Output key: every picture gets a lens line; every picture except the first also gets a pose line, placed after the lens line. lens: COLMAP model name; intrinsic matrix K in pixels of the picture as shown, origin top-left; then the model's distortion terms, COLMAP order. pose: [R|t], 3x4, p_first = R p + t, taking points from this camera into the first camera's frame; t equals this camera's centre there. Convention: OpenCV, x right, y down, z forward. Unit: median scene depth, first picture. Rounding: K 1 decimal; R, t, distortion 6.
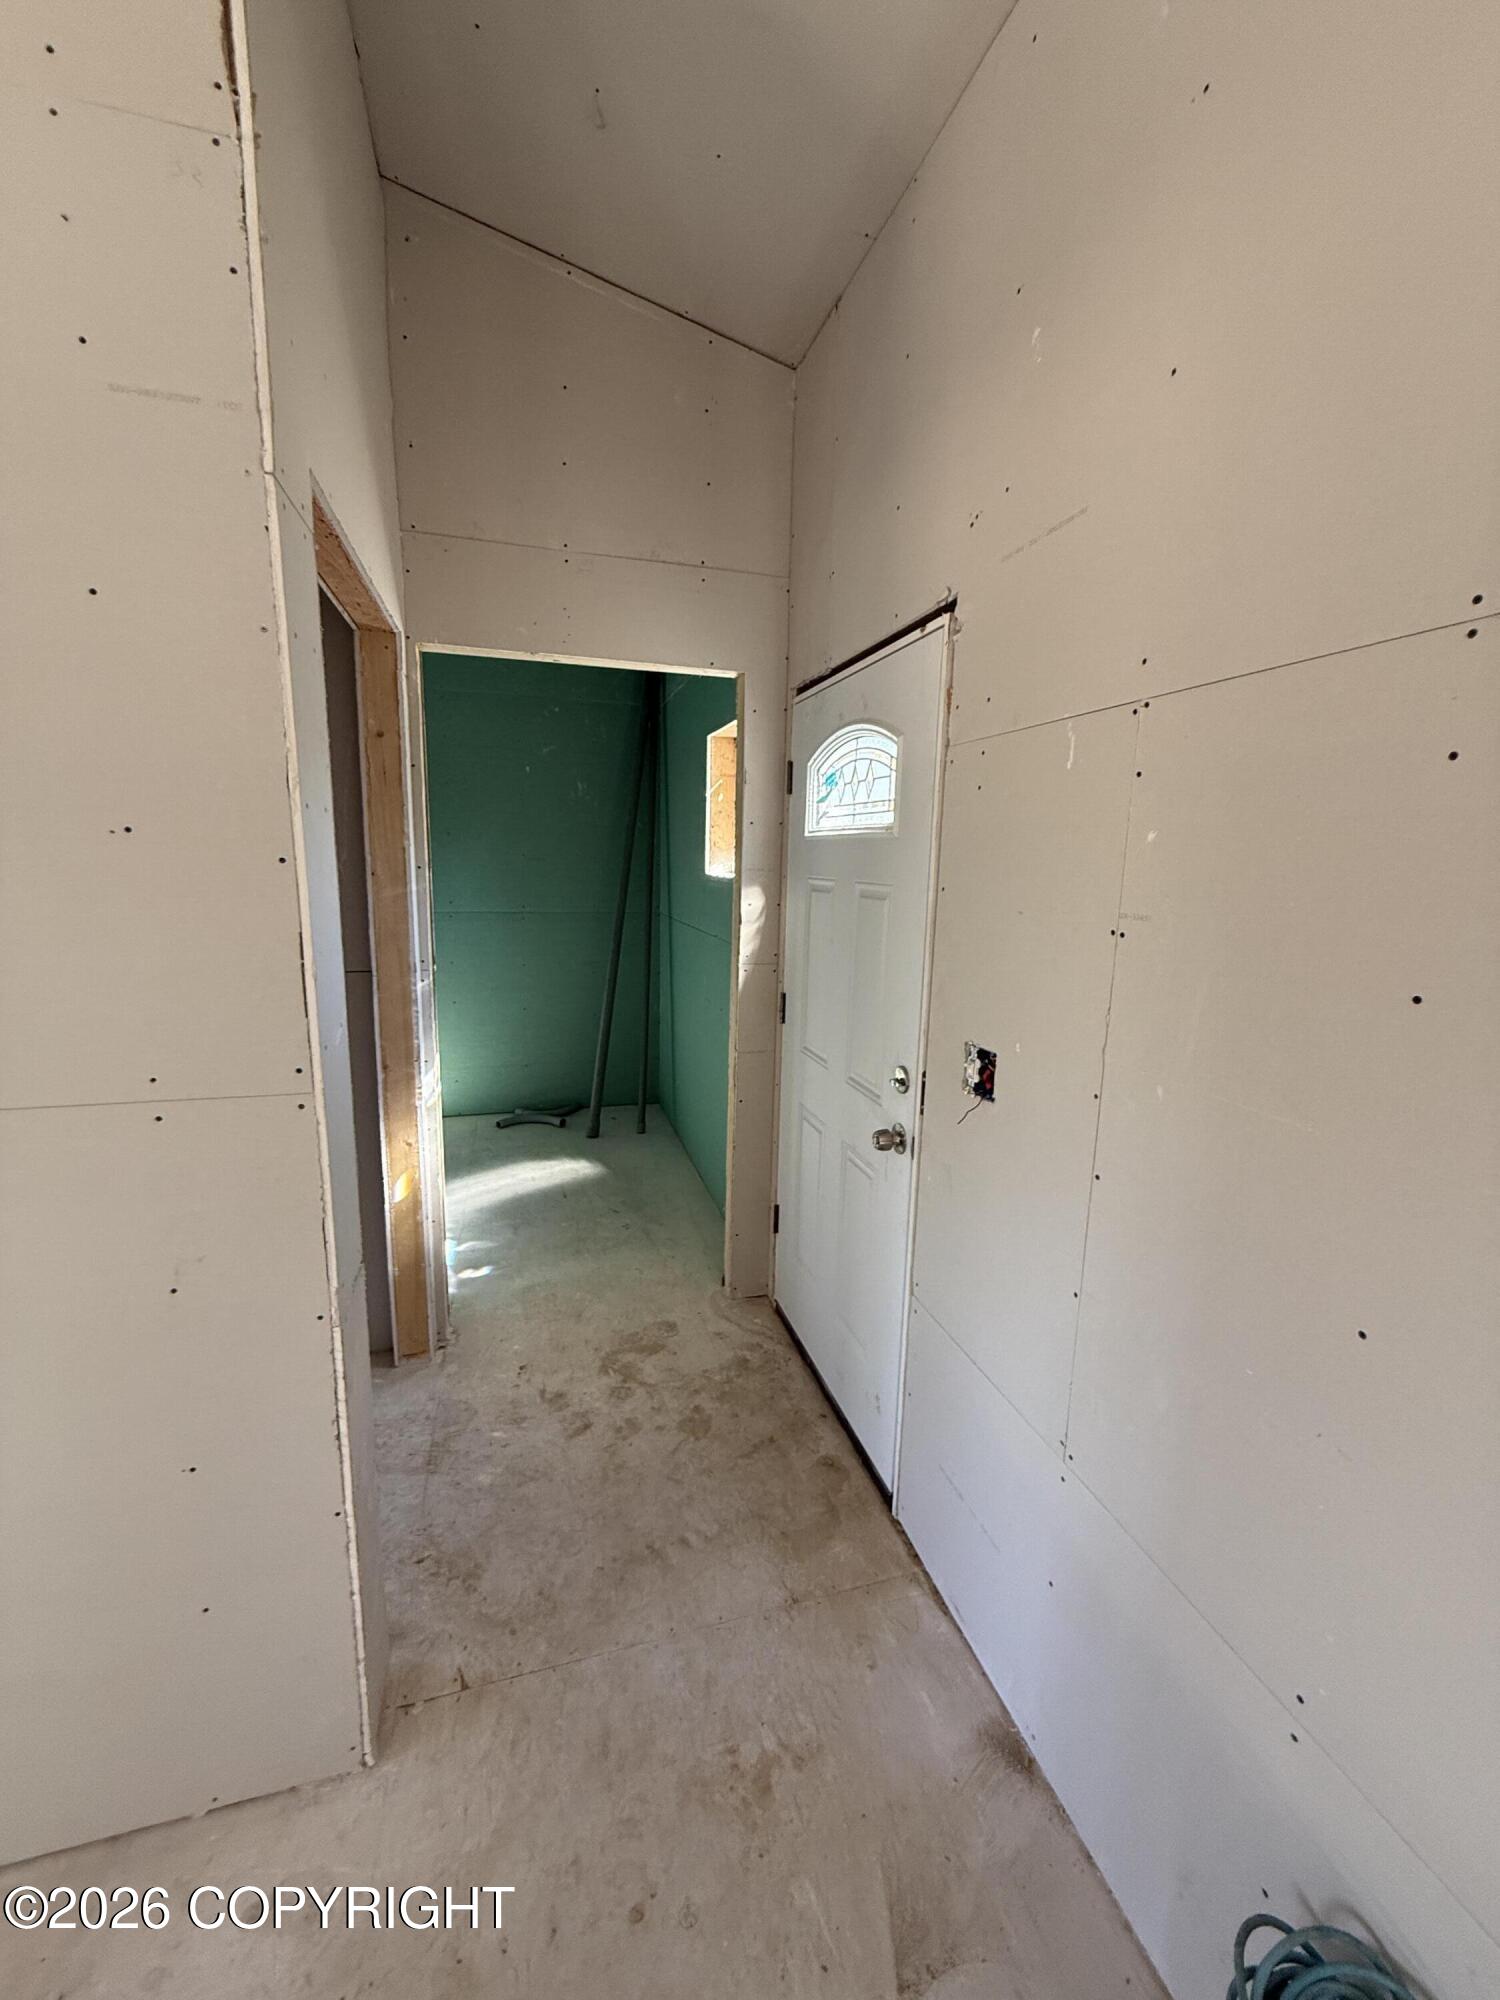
lens RADIAL K [[798.8, 0, 753.4], [0, 798.8, 988.9], [0, 0, 1]] dist [-0.002352, 0.000427]
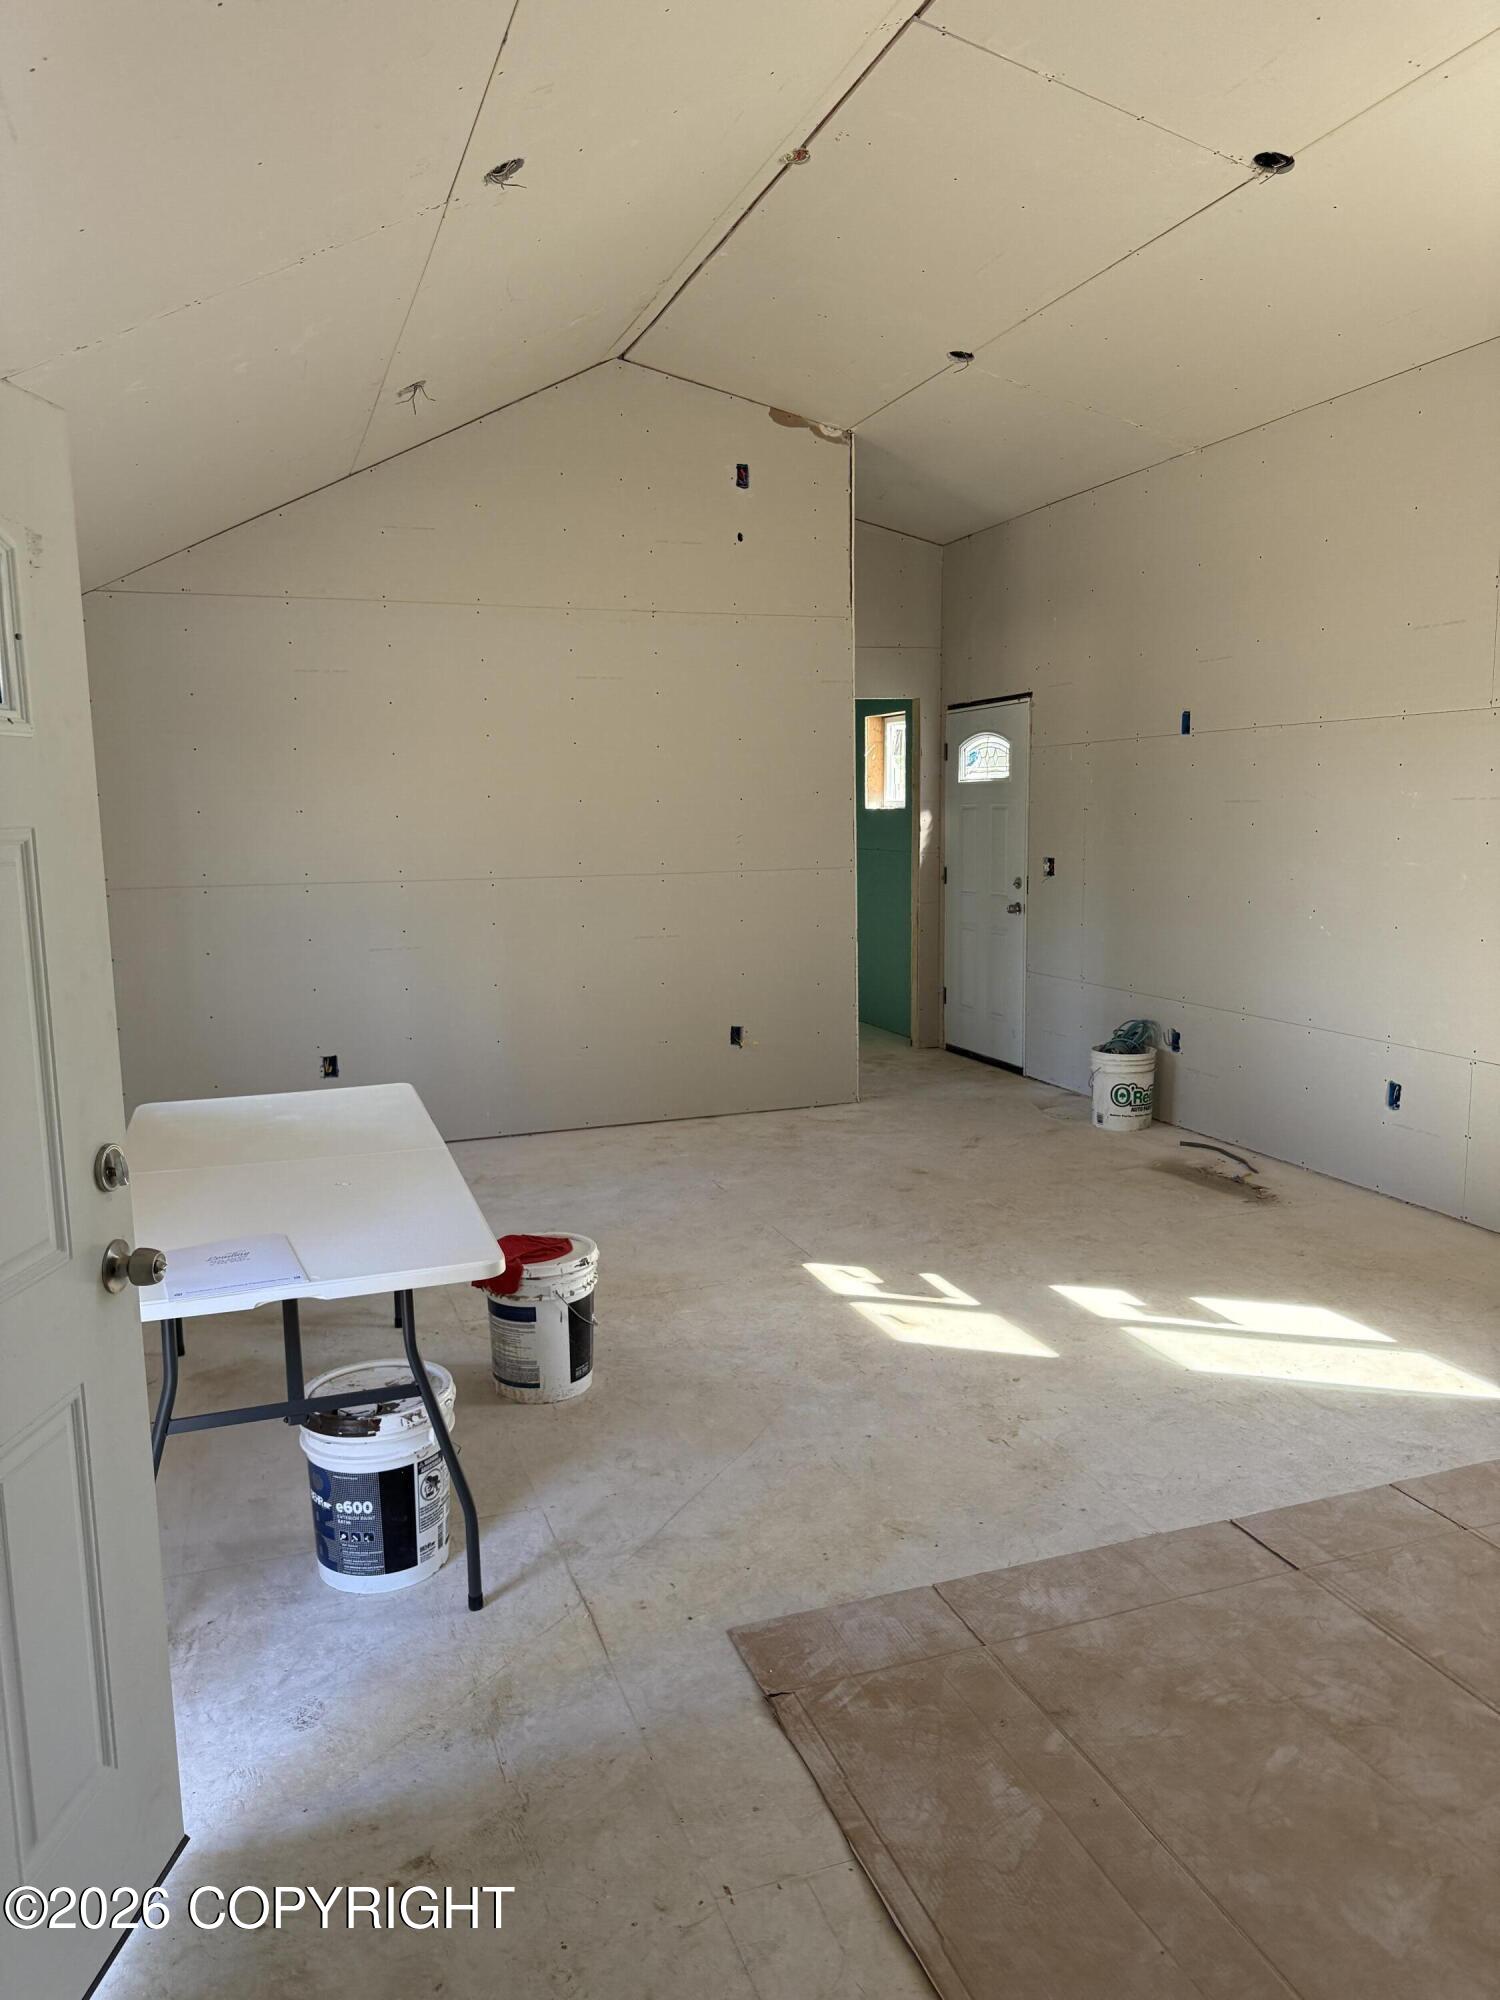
lens RADIAL K [[1413.7, 0, 750.0], [0, 1413.7, 1000.0], [0, 0, 1]] dist [0.128395, -0.191540]
pose [[0.997470, -0.048404, 0.052057, -0.654511], [0.049742, 0.998456, -0.024722, 0.404324], [-0.050780, 0.027249, 0.998338, -2.453068]]
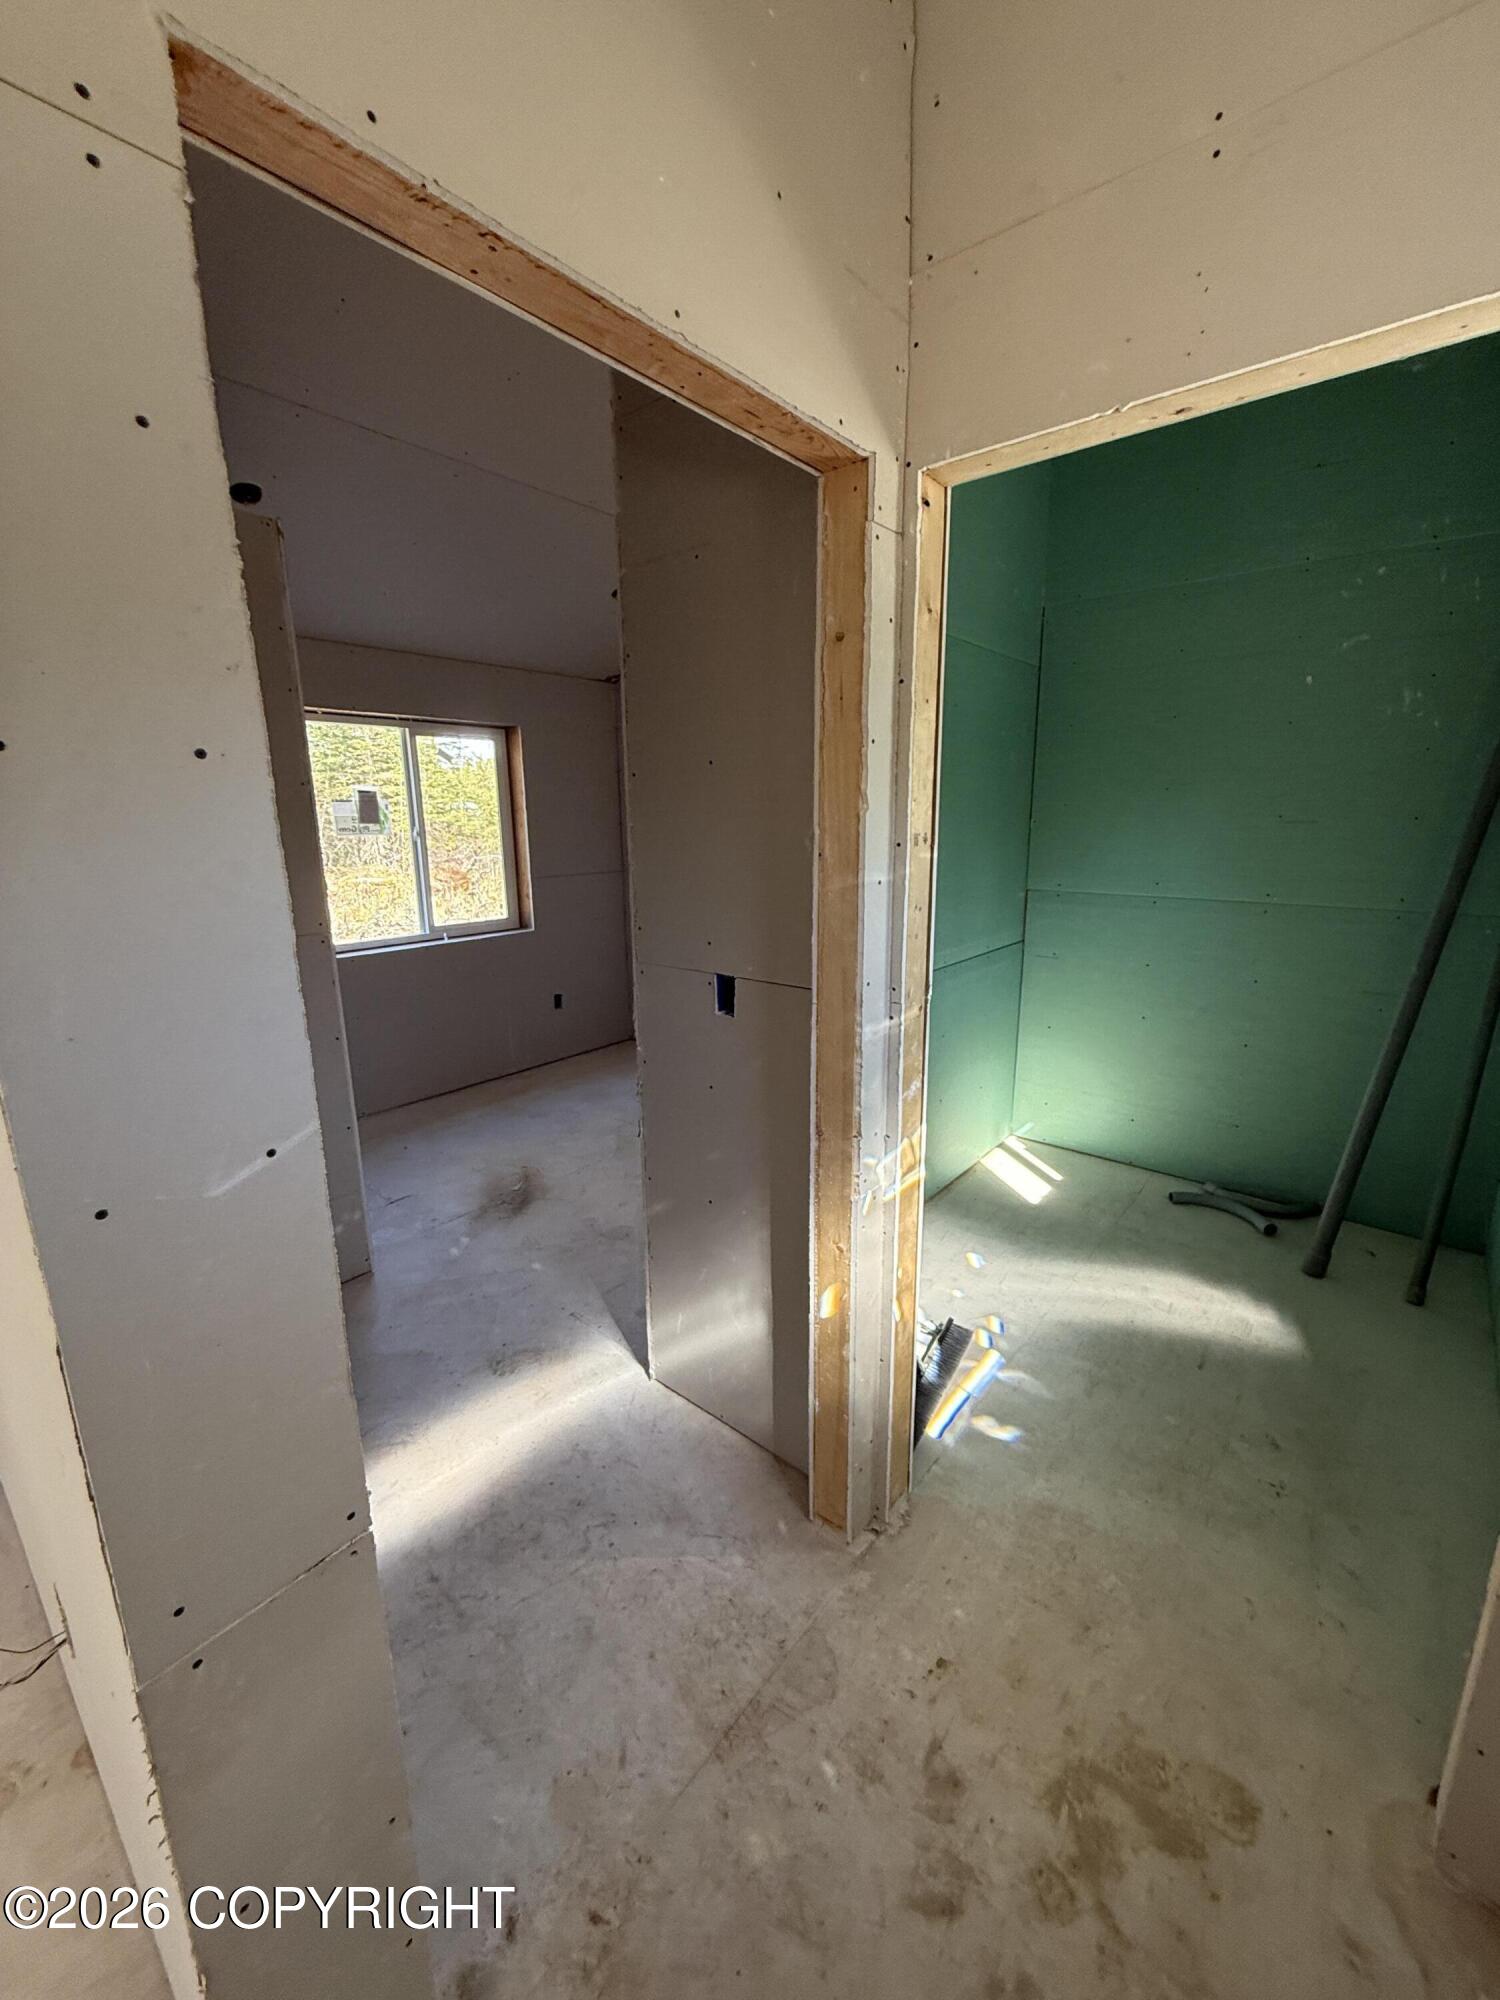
lens RADIAL K [[798.8, 0, 753.4], [0, 798.8, 988.9], [0, 0, 1]] dist [-0.002352, 0.000427]
pose [[0.555951, 0.151933, -0.817212, 0.054755], [-0.114508, 0.987778, 0.105745, -0.089866], [0.823290, 0.034788, 0.566553, 0.532044]]
